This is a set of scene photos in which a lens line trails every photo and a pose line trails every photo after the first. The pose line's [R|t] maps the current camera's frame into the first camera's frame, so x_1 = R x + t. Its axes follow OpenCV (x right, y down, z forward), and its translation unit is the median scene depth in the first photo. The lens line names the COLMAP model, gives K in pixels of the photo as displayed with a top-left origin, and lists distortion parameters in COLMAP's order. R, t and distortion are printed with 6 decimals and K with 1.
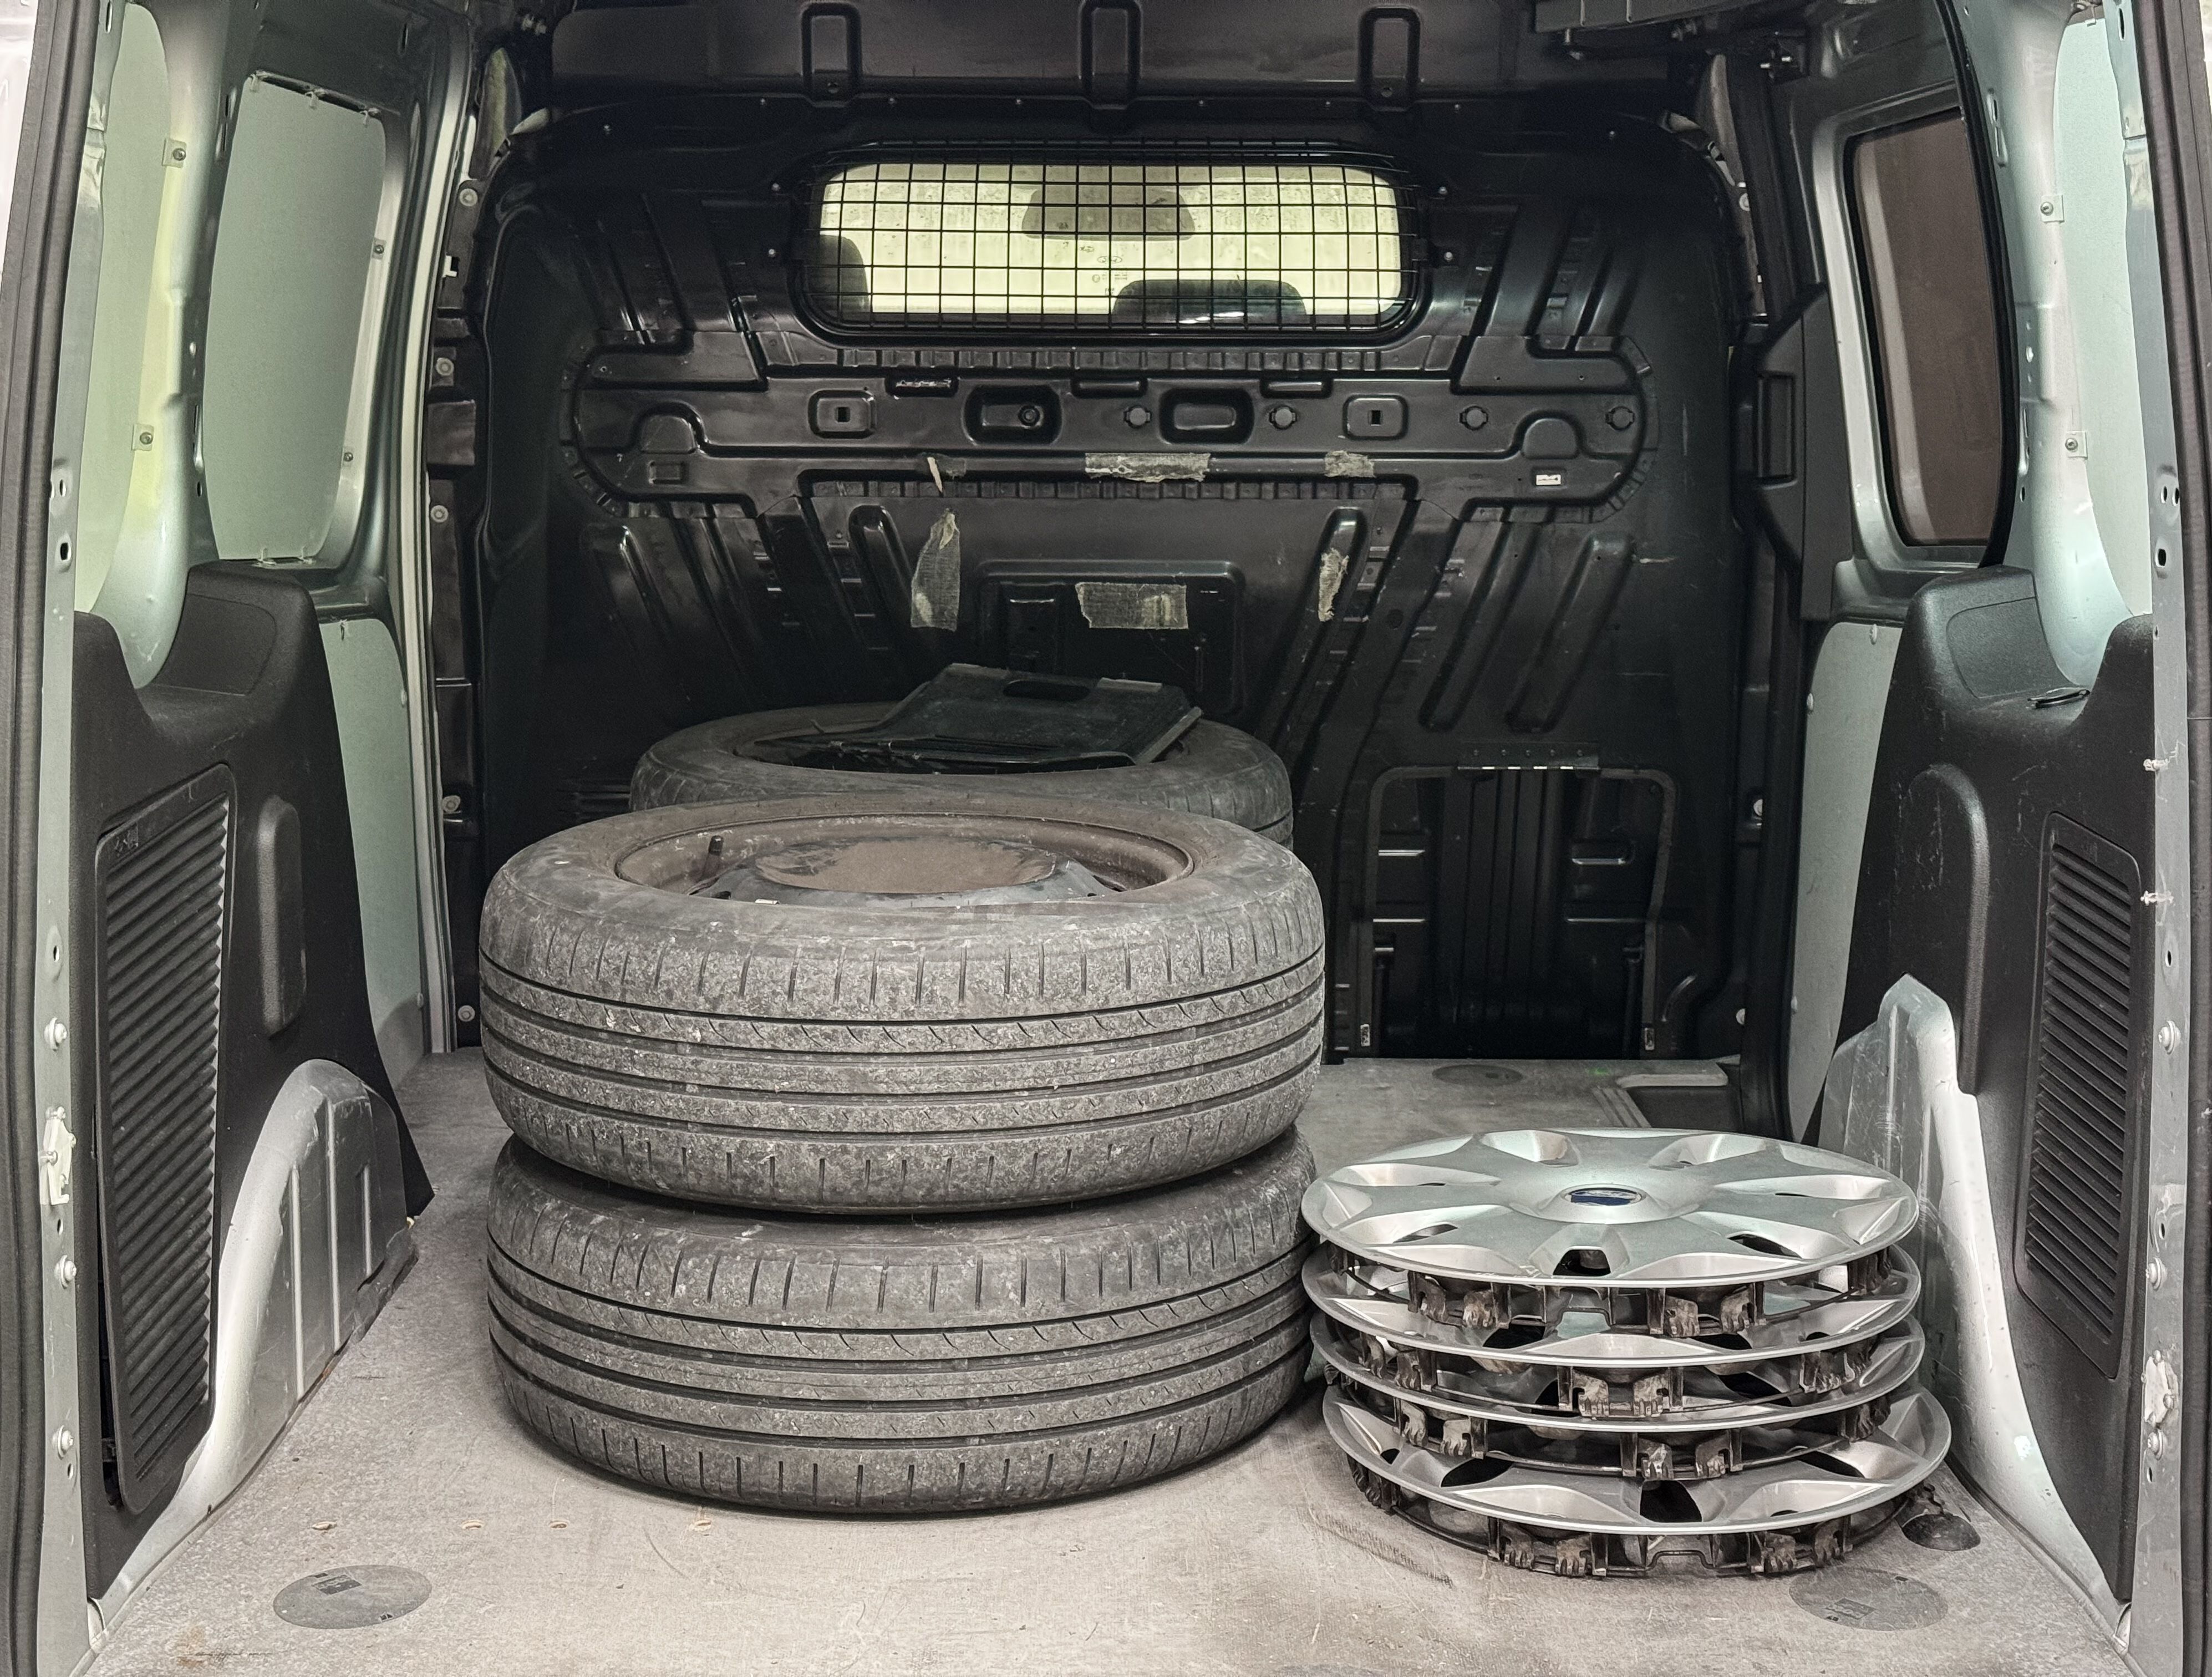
lens RADIAL K [[3197.9, 0, 1107.9], [0, 3197.9, 843.6], [0, 0, 1]] dist [0.155474, 0.000000]
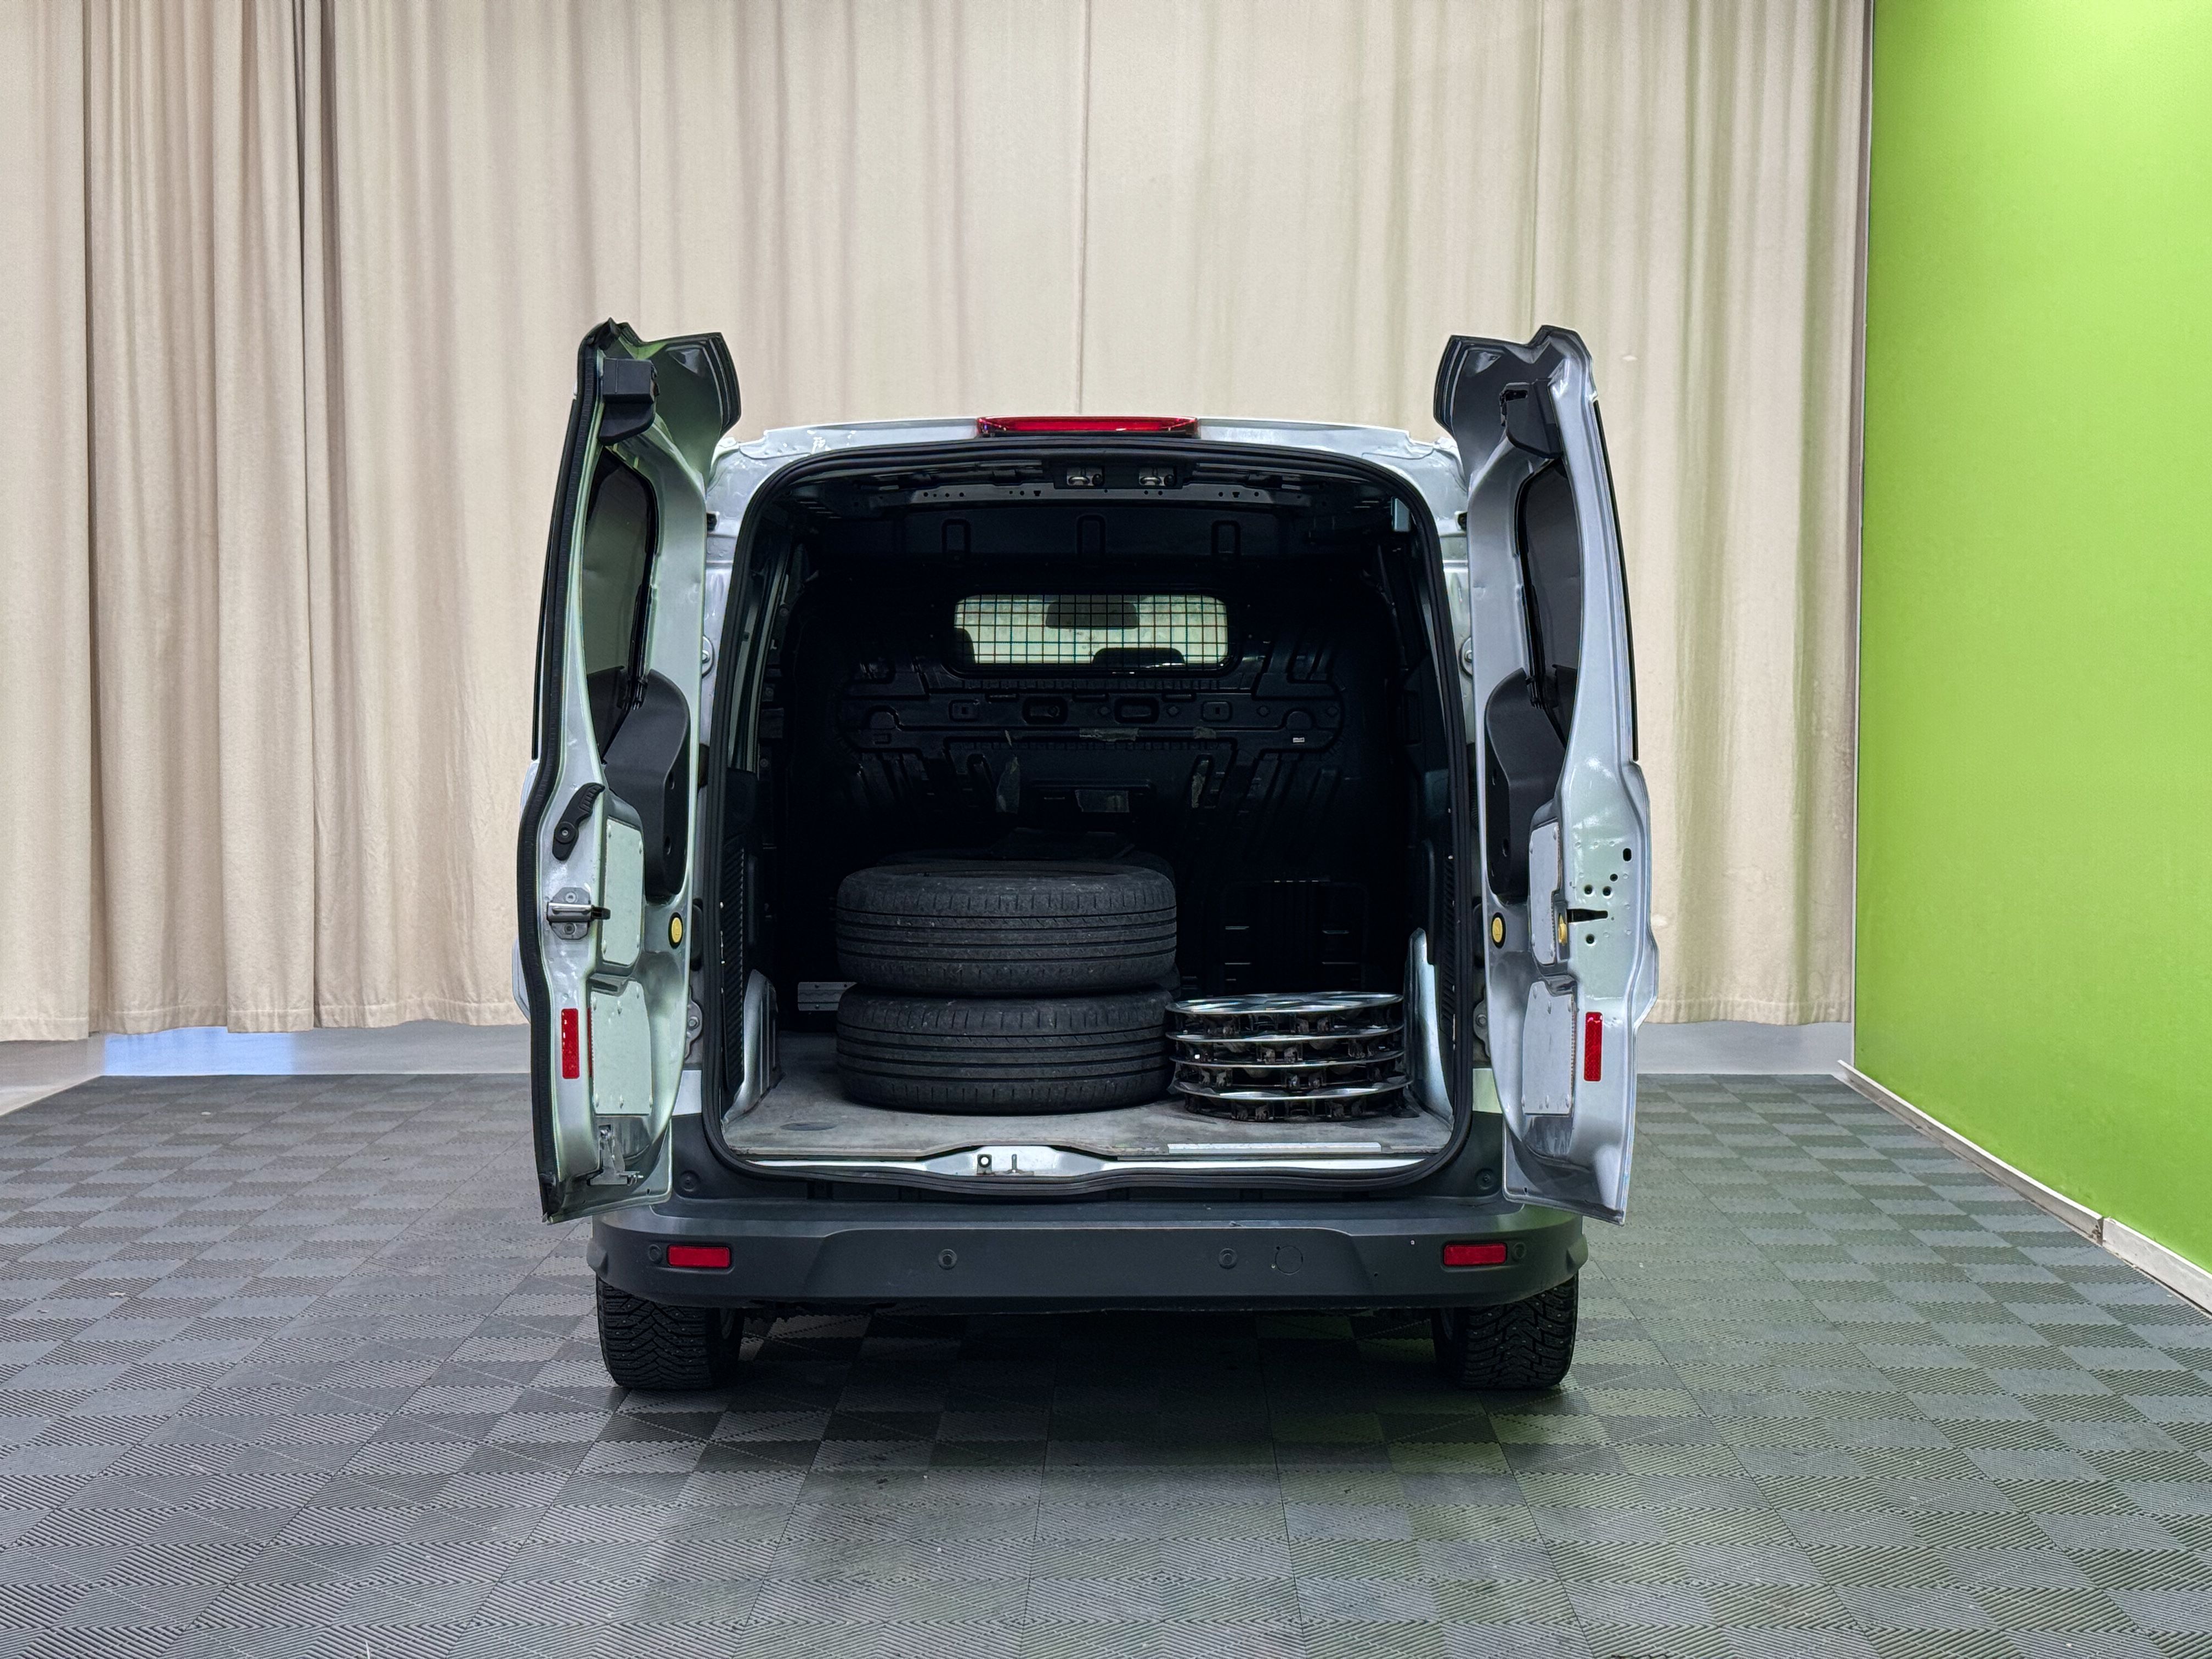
lens RADIAL K [[3058.4, 0, 1120.3], [0, 3058.4, 817.7], [0, 0, 1]] dist [0.175720, 0.000000]
pose [[0.999980, -0.004480, 0.004432, 0.010636], [0.004993, 0.992315, -0.123637, 0.185922], [-0.003844, 0.123657, 0.992318, -0.991299]]
